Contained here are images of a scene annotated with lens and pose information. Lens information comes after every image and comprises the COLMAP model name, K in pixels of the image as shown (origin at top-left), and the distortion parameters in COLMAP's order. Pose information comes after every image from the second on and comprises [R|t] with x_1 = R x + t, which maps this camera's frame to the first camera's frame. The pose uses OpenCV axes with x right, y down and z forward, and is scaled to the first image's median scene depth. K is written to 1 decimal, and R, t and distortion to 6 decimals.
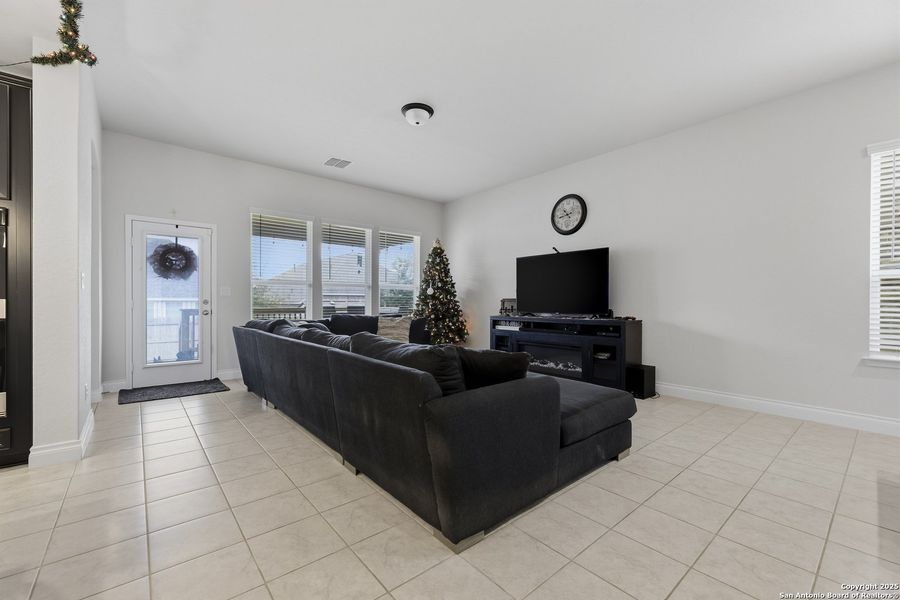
lens RADIAL K [[370.4, 0, 454.2], [0, 370.4, 306.2], [0, 0, 1]] dist [-0.008122, -0.000515]
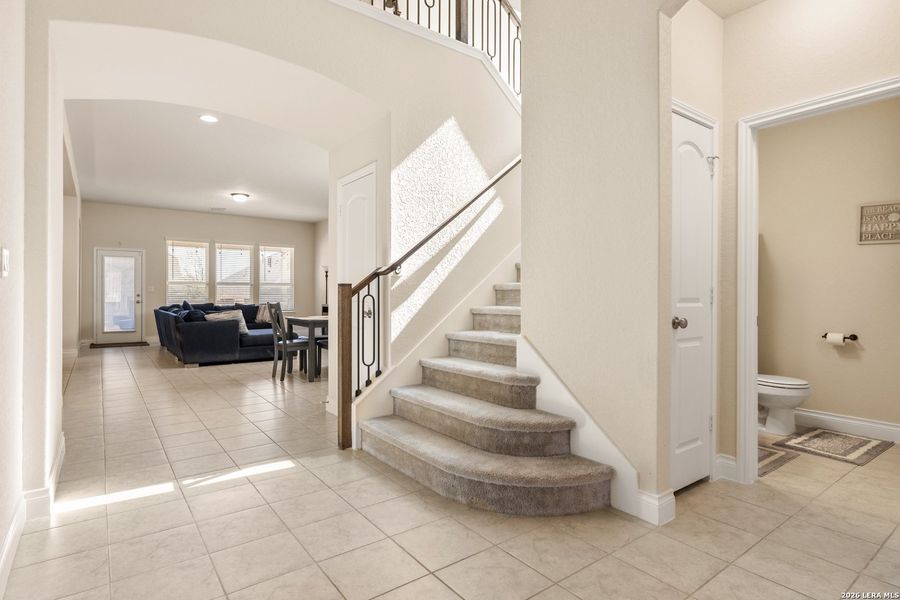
lens RADIAL K [[483.3, 0, 469.2], [0, 483.3, 301.3], [0, 0, 1]] dist [-0.023512, -0.000573]
pose [[0.999105, 0.001471, -0.042276, 0.891861], [-0.001637, 0.999991, -0.003883, 0.021280], [0.042270, 0.003949, 0.999098, -1.071618]]
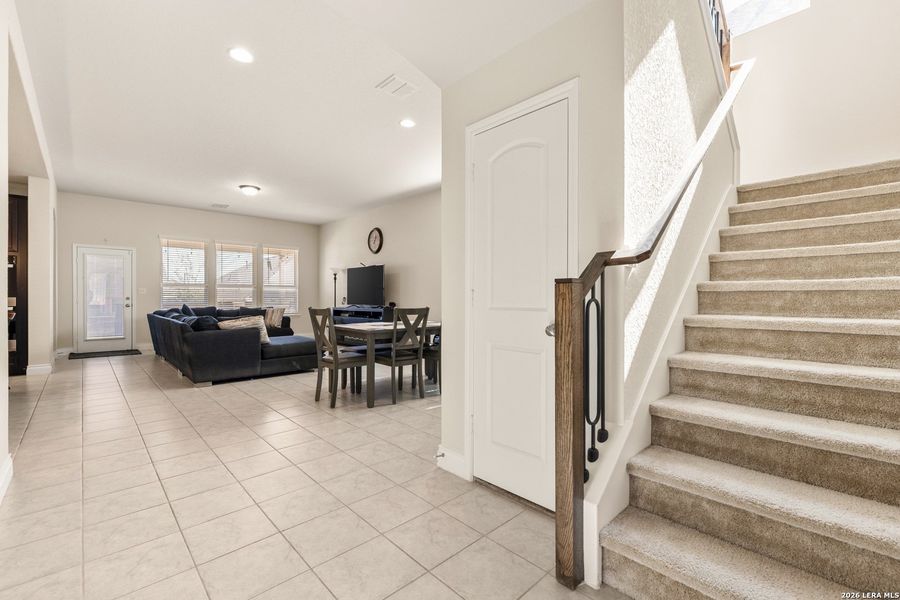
lens RADIAL K [[402.0, 0, 446.2], [0, 402.0, 299.1], [0, 0, 1]] dist [0.001872, 0.003092]
pose [[0.999424, -0.000941, 0.033911, 0.563092], [0.001350, 0.999927, -0.012044, 0.012917], [-0.033897, 0.012083, 0.999352, -0.681187]]
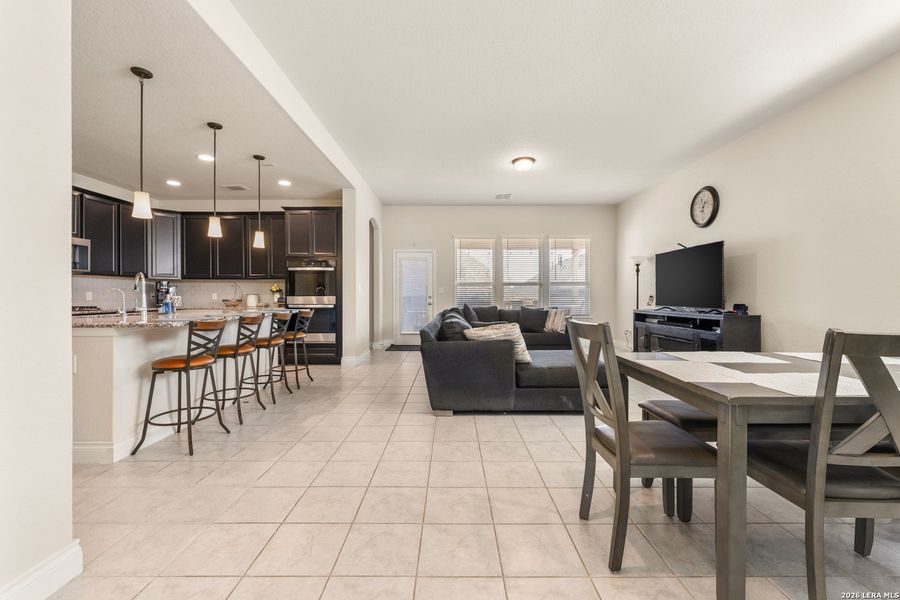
lens RADIAL K [[370.4, 0, 453.2], [0, 370.4, 299.9], [0, 0, 1]] dist [-0.008122, -0.000515]
pose [[0.759729, 0.002632, -0.650234, 0.454264], [-0.007520, 0.999960, -0.004738, 0.006047], [0.650196, 0.008490, 0.759719, -0.170904]]
